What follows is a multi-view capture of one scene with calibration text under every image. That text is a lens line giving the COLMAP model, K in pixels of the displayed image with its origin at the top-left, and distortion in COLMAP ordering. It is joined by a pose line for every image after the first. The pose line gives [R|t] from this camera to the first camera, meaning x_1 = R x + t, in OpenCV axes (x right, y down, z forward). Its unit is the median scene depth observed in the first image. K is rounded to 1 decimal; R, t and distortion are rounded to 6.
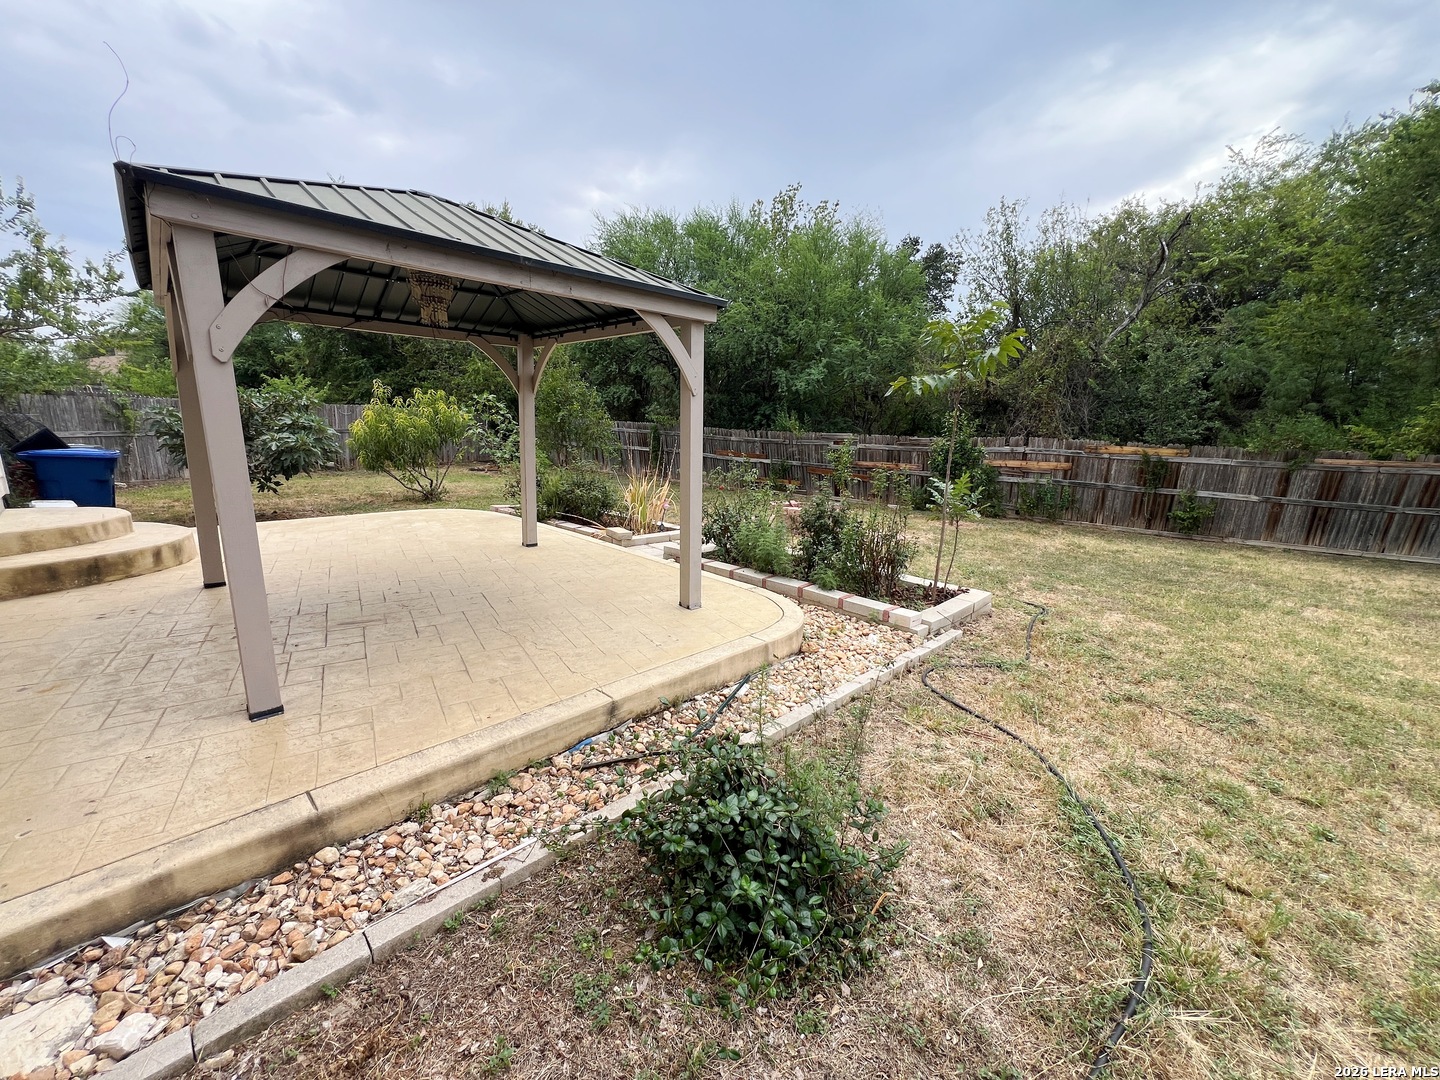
lens RADIAL K [[574.8, 0, 720.0], [0, 574.8, 540.0], [0, 0, 1]] dist [0.000942, 0.000076]
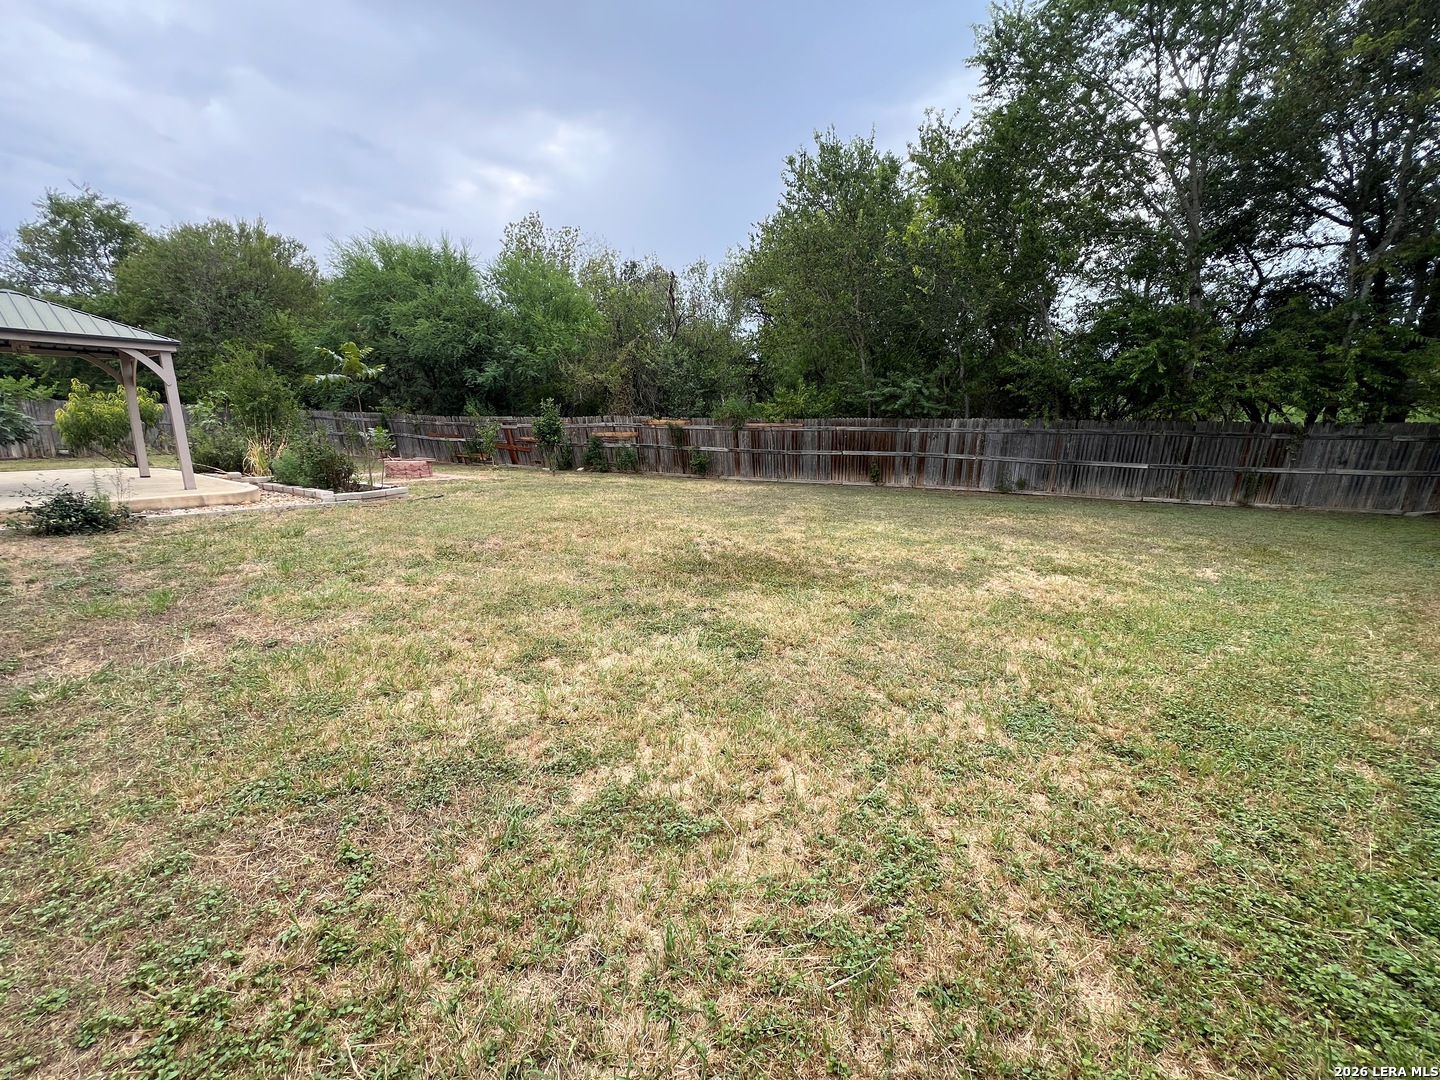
lens RADIAL K [[576.7, 0, 720.0], [0, 576.7, 540.0], [0, 0, 1]] dist [-0.002247, -0.000013]
pose [[0.982008, -0.056141, 0.180302, 0.573751], [0.055178, 0.998423, 0.010354, 0.152416], [-0.180599, -0.000219, 0.983557, -0.545390]]
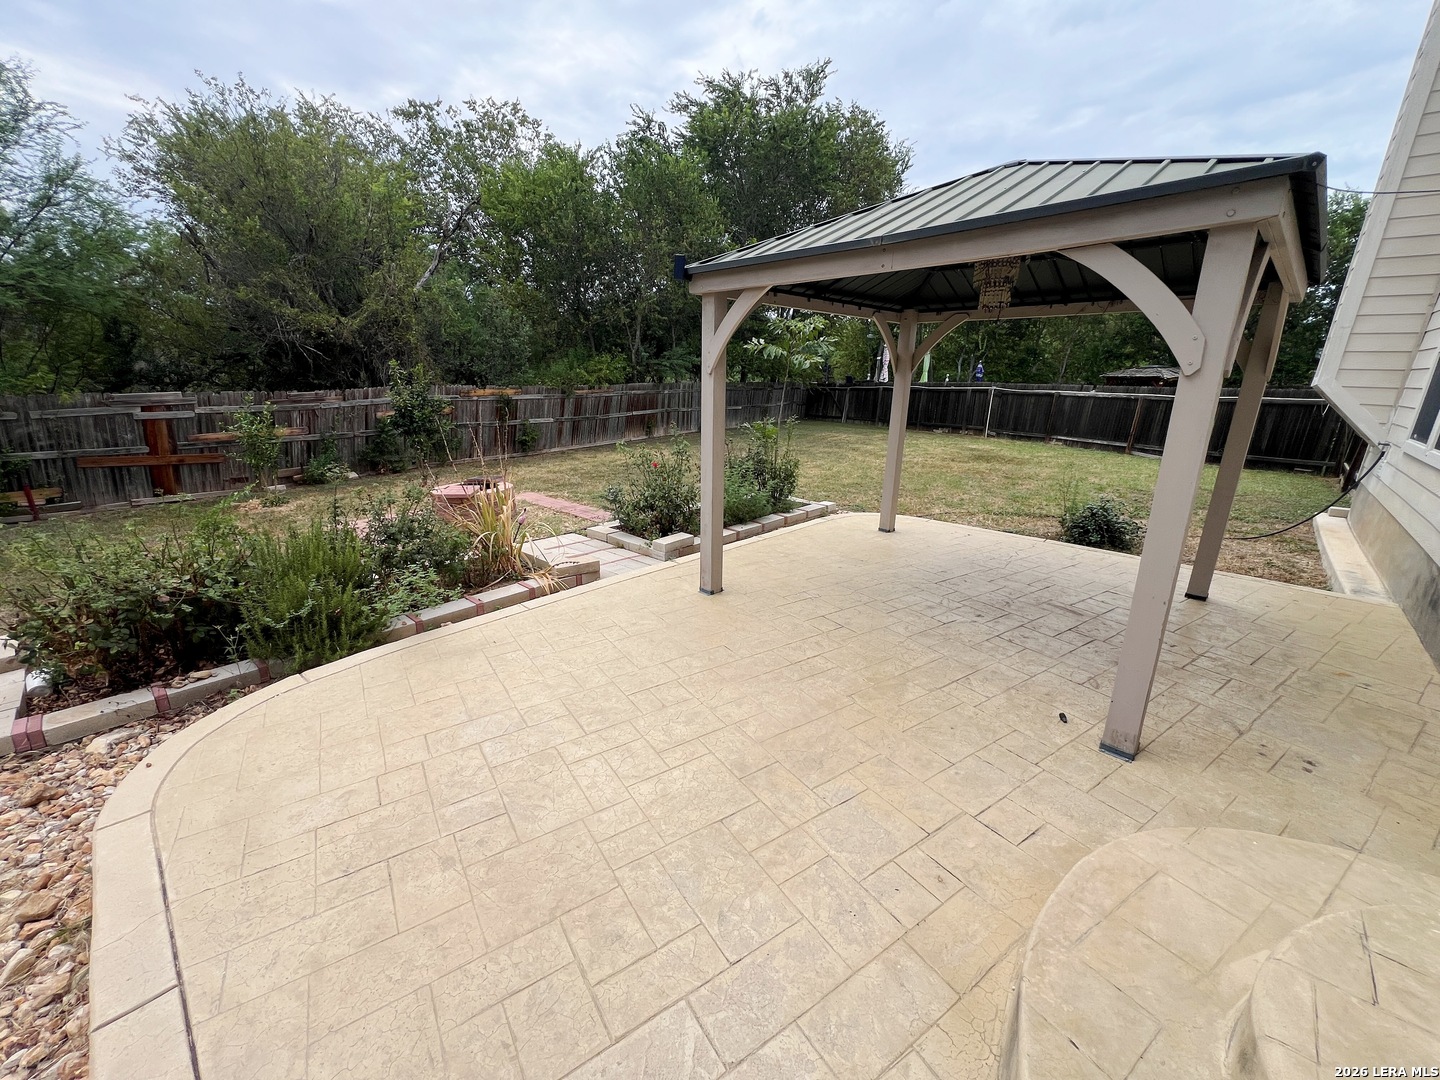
lens RADIAL K [[576.7, 0, 720.0], [0, 576.7, 540.0], [0, 0, 1]] dist [-0.002247, -0.000013]
pose [[-0.024215, -0.306368, 0.951605, -0.553106], [0.188451, 0.933420, 0.305309, -0.146416], [-0.981784, 0.186724, 0.035133, 0.547864]]
